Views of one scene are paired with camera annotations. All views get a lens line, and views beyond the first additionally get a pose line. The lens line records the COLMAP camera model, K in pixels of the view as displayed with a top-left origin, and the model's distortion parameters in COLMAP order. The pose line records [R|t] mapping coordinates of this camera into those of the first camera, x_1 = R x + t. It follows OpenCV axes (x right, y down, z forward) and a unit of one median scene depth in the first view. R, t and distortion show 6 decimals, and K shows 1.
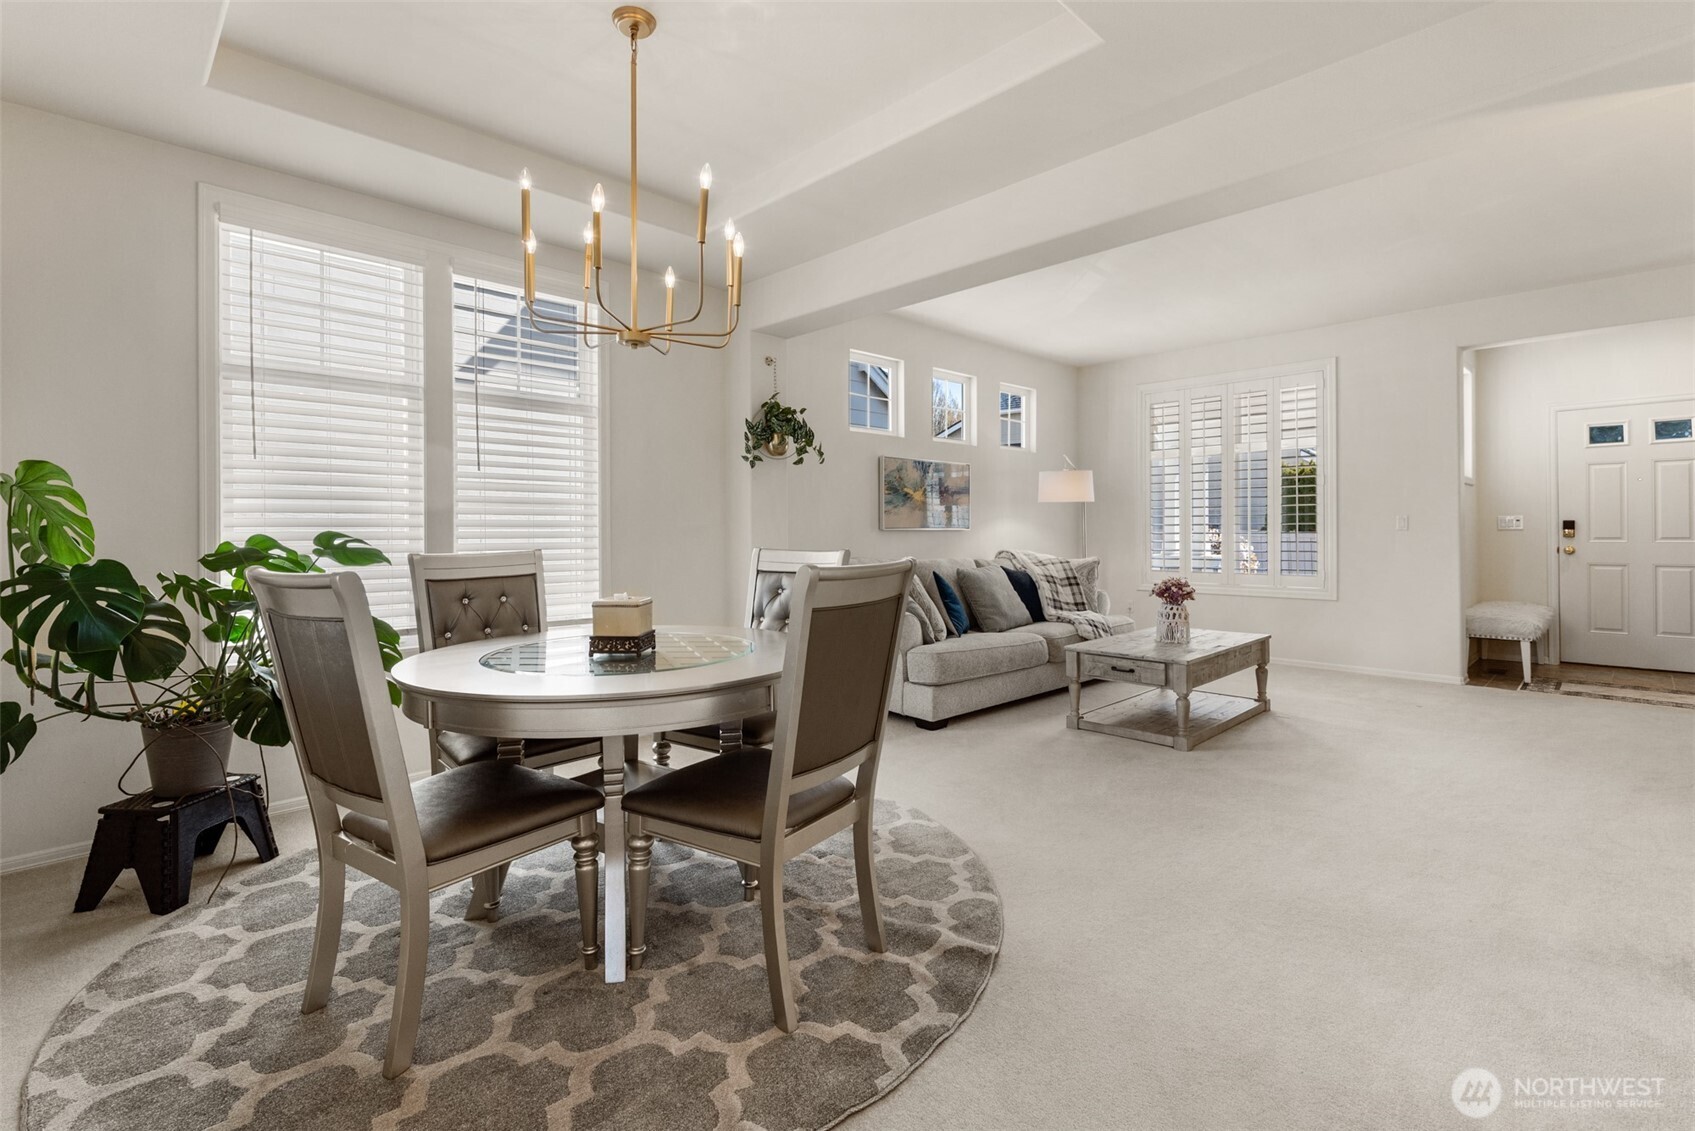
lens RADIAL K [[772.8, 0, 850.1], [0, 772.8, 530.1], [0, 0, 1]] dist [0.012748, -0.000027]
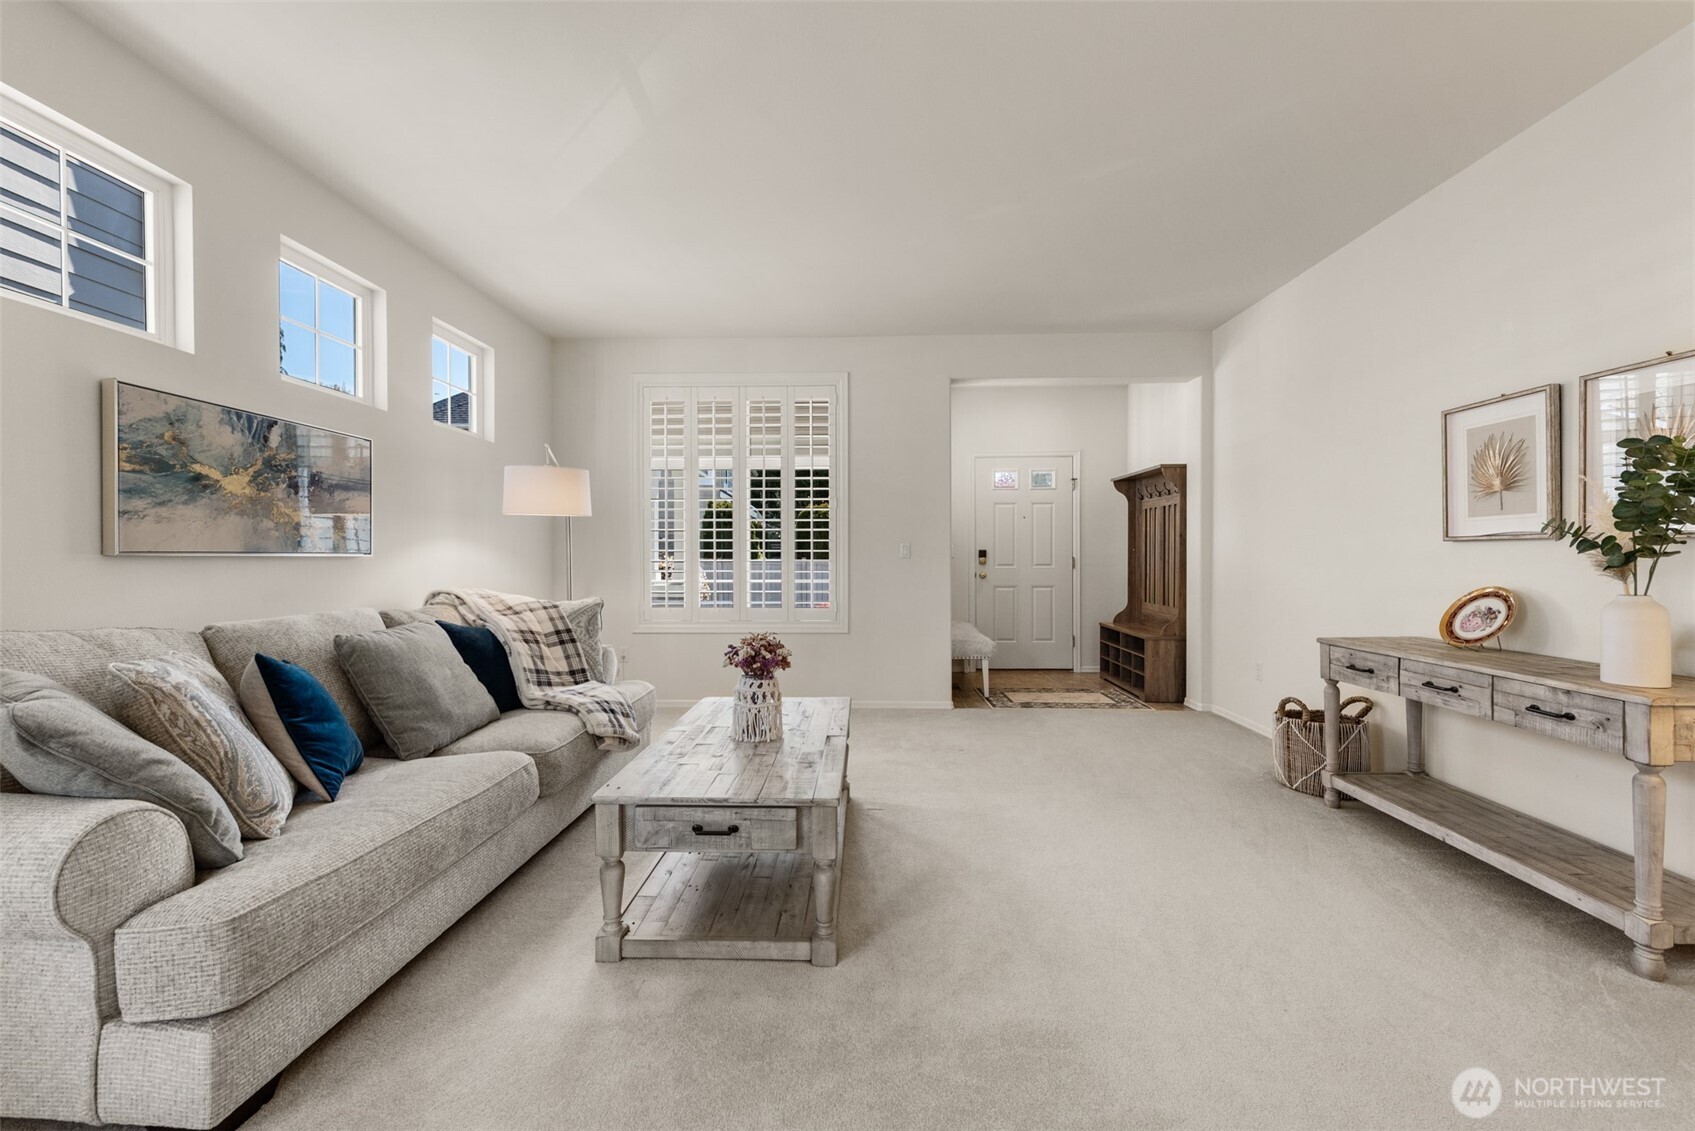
lens RADIAL K [[667.9, 0, 843.4], [0, 667.9, 557.5], [0, 0, 1]] dist [0.011158, -0.000106]
pose [[0.732253, 0.002182, 0.681029, 0.080240], [-0.003744, 0.999993, 0.000822, -0.001203], [-0.681022, -0.003152, 0.732256, 0.448082]]
